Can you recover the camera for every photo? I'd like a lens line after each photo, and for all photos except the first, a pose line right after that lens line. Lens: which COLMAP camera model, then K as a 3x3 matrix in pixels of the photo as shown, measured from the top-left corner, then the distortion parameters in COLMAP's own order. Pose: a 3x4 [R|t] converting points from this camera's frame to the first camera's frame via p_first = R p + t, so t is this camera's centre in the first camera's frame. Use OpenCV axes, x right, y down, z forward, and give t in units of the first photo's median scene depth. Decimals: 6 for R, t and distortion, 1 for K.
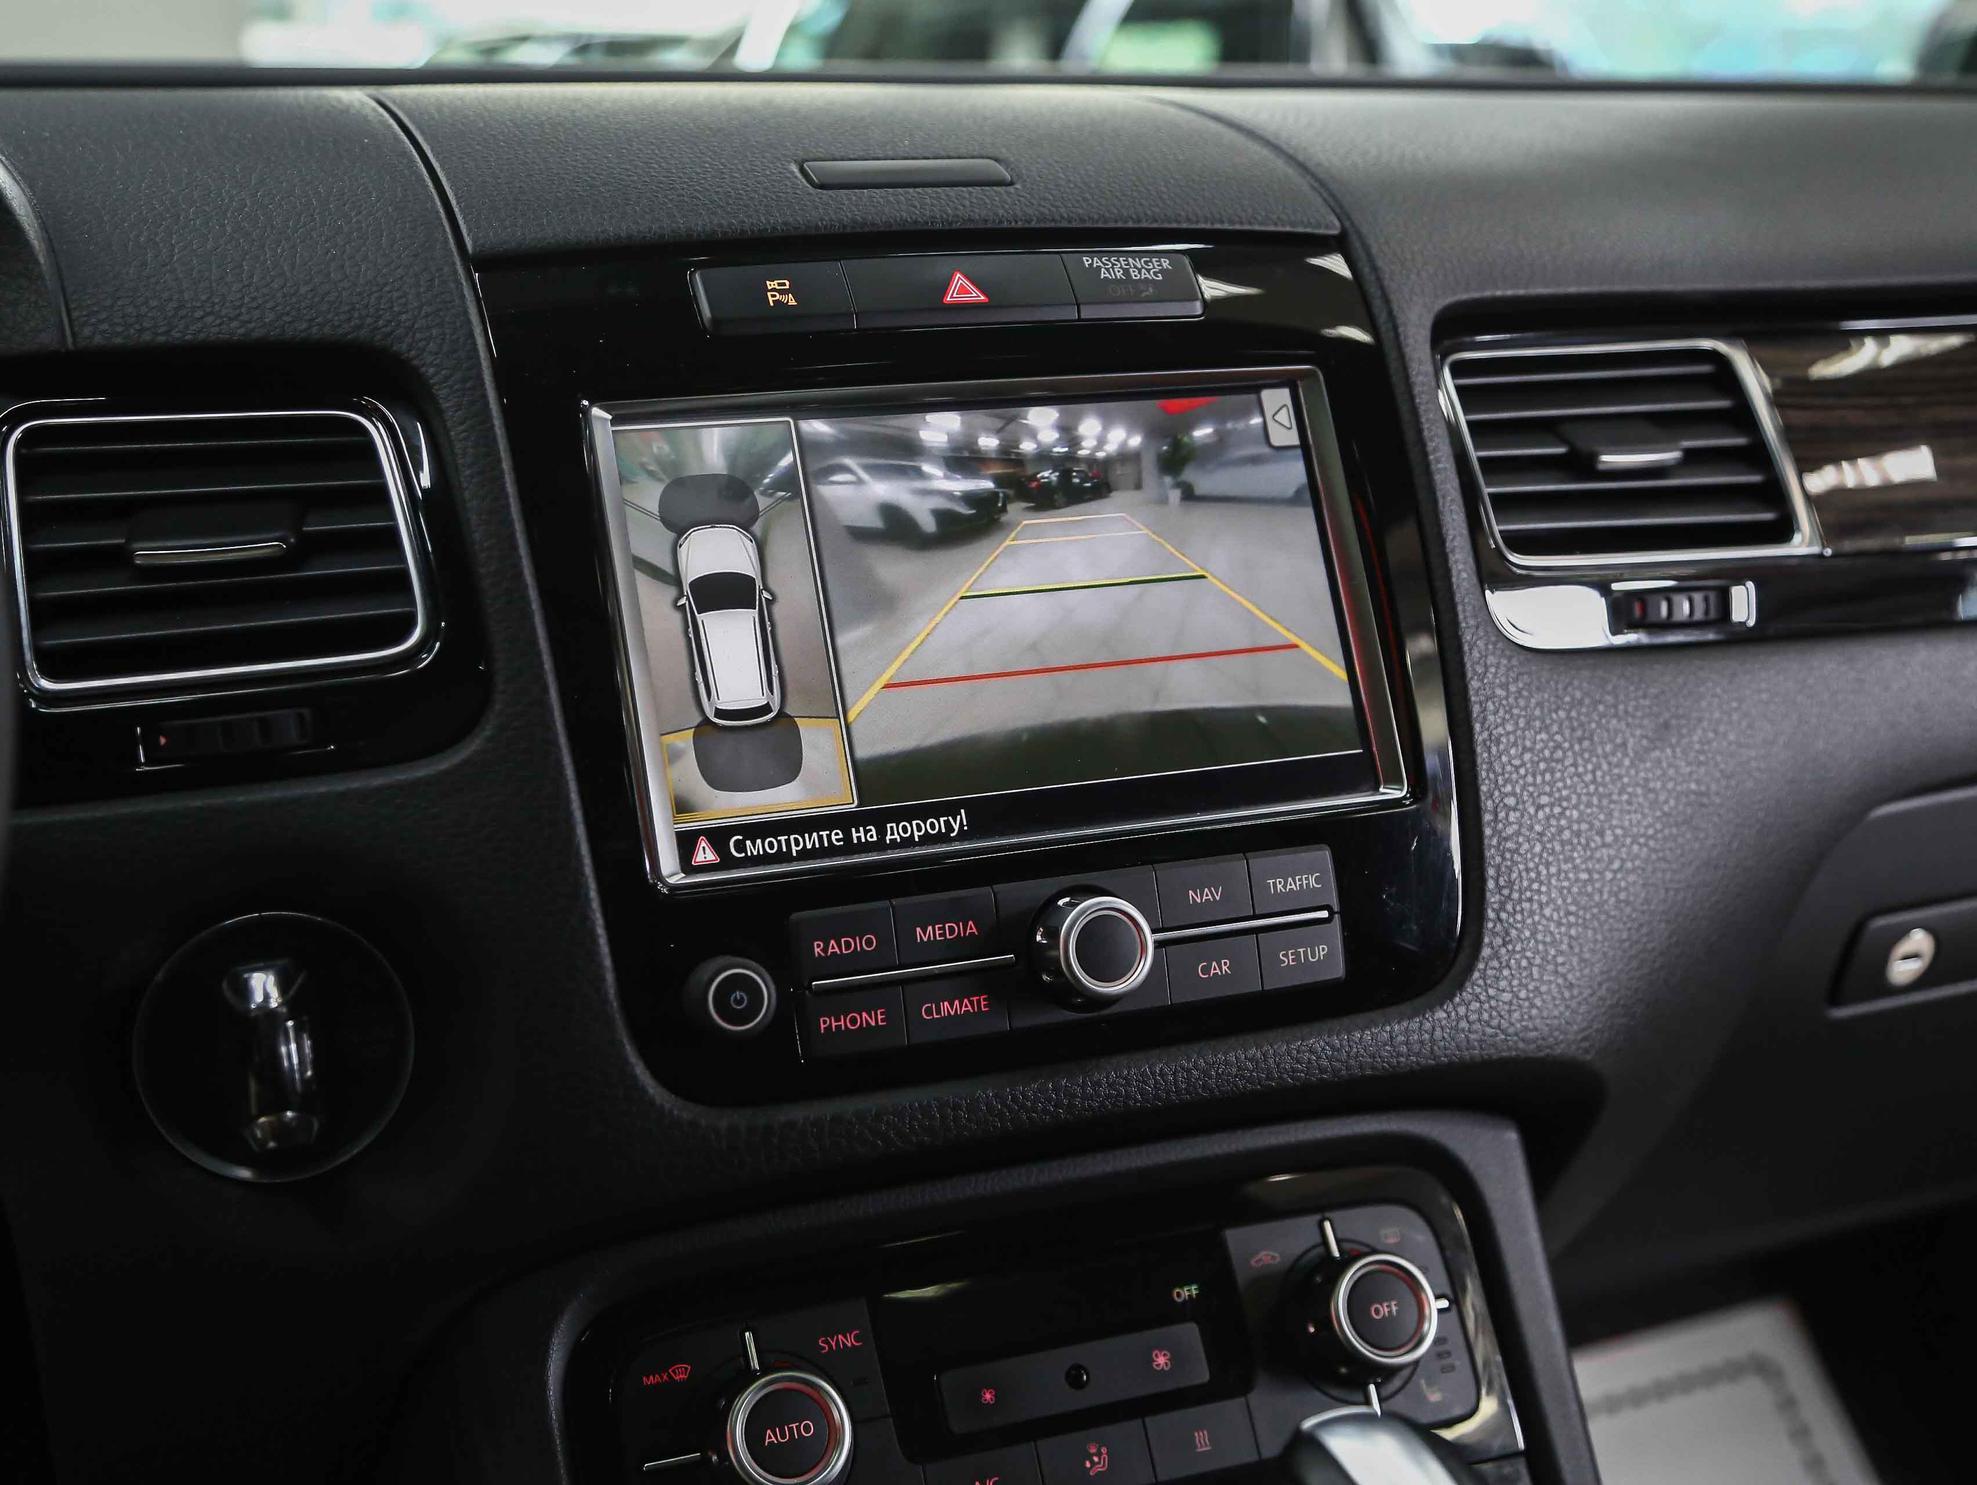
lens RADIAL K [[2660.0, 0, 993.2], [0, 2660.0, 752.3], [0, 0, 1]] dist [0.091091, 0.000000]
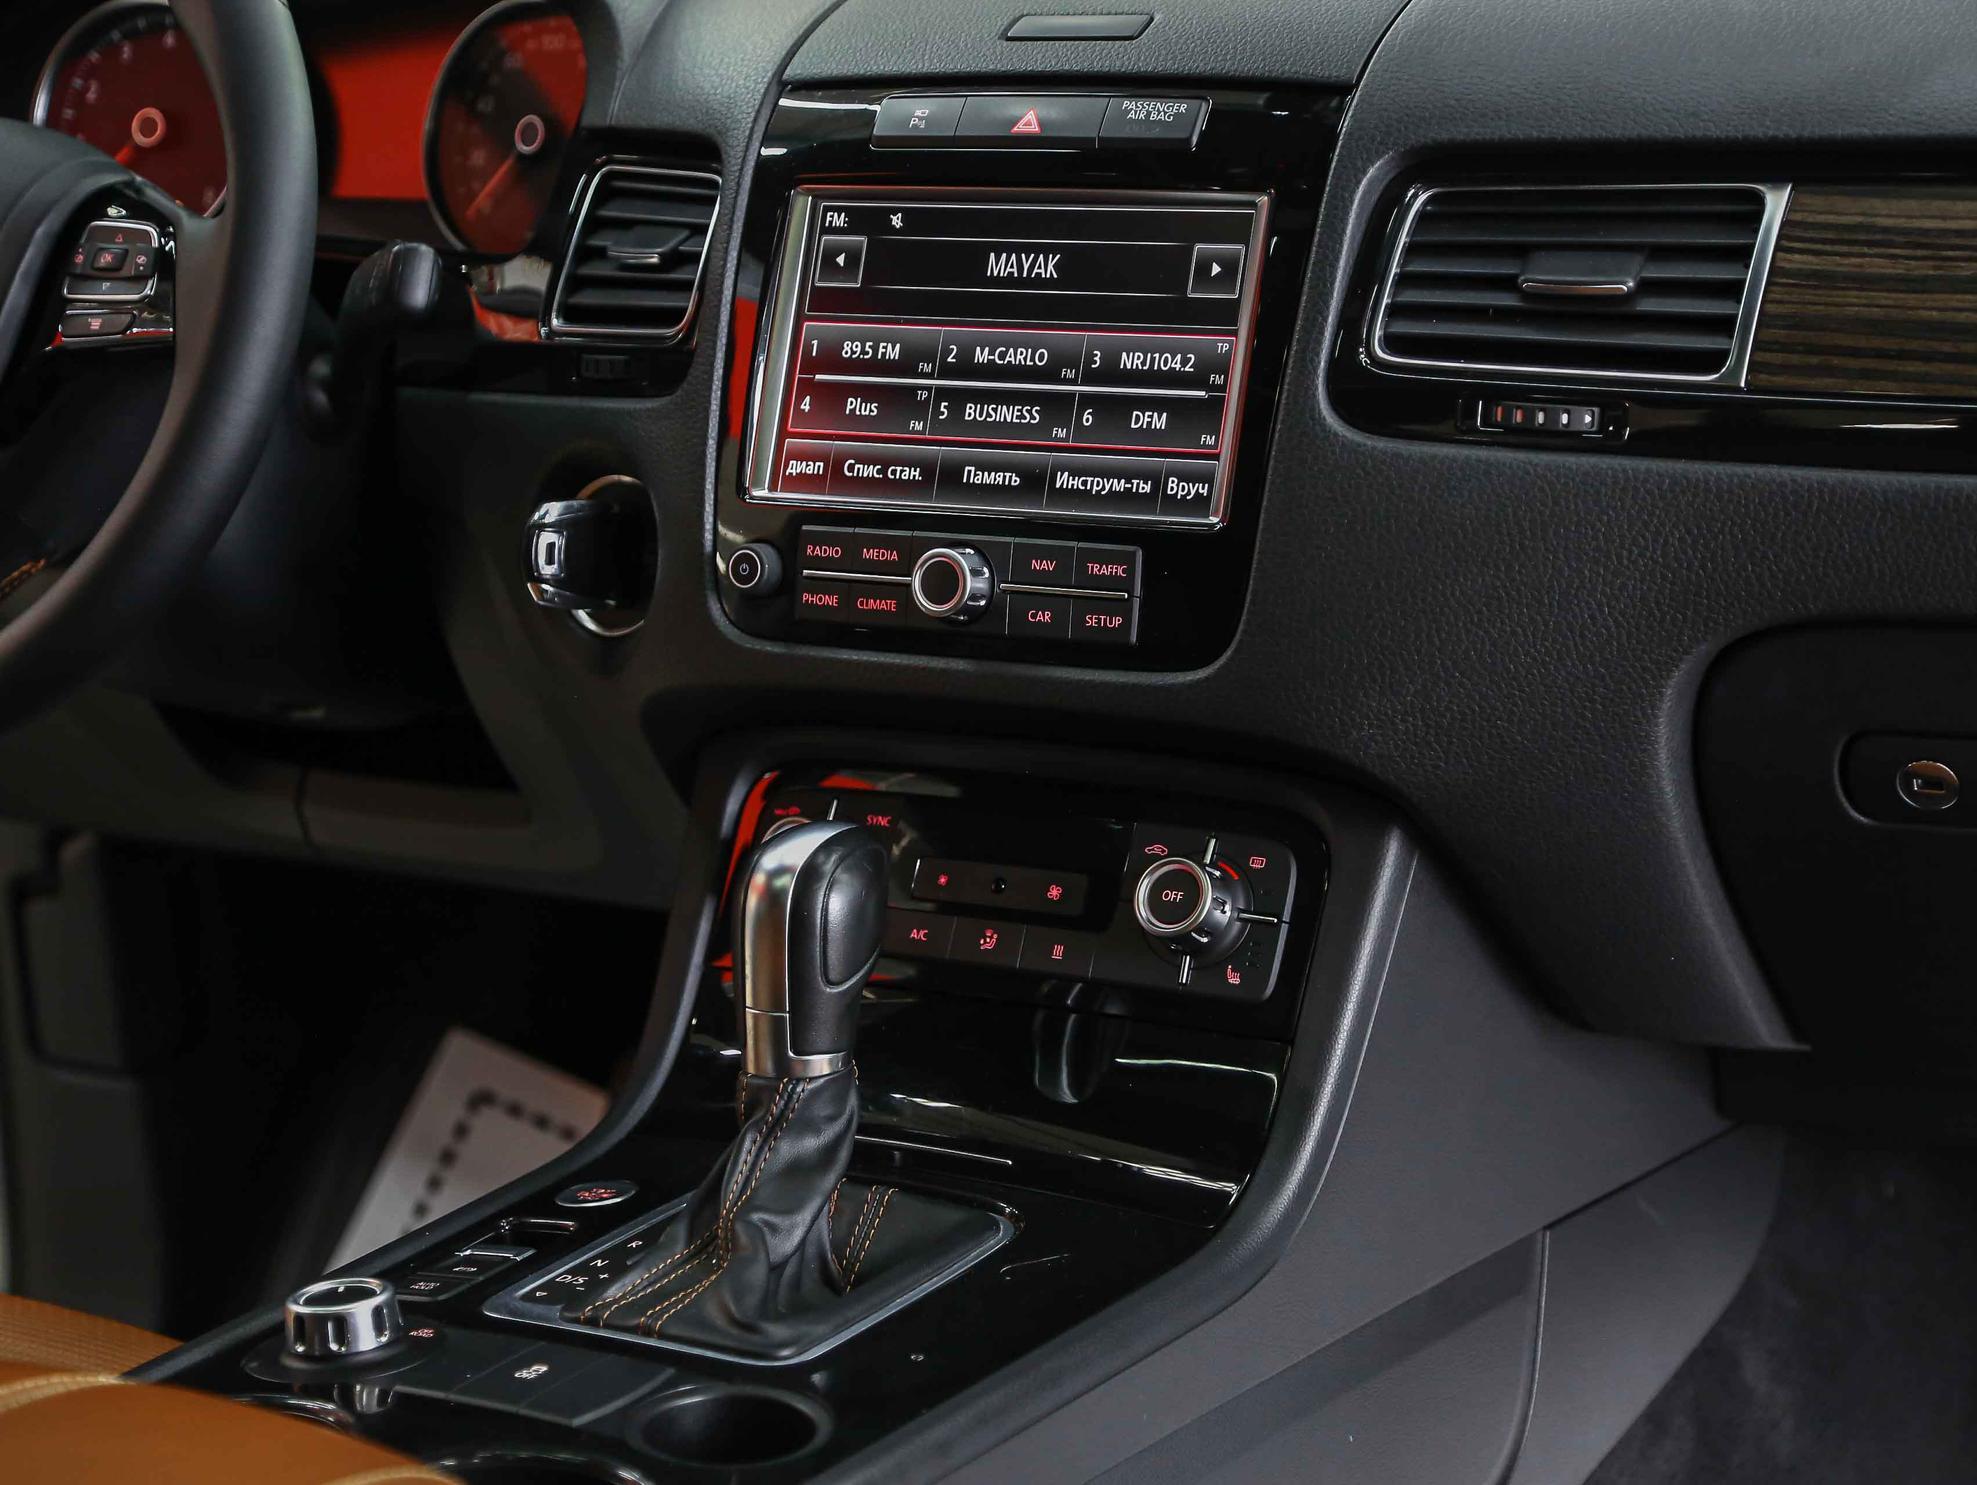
lens RADIAL K [[4351.8, 0, 970.2], [0, 4351.8, 750.7], [0, 0, 1]] dist [0.268486, 0.000000]
pose [[0.540631, 0.185544, -0.820543, 1.958294], [-0.114862, 0.982521, 0.146492, -0.182895], [0.833381, 0.015051, 0.552493, -0.317829]]
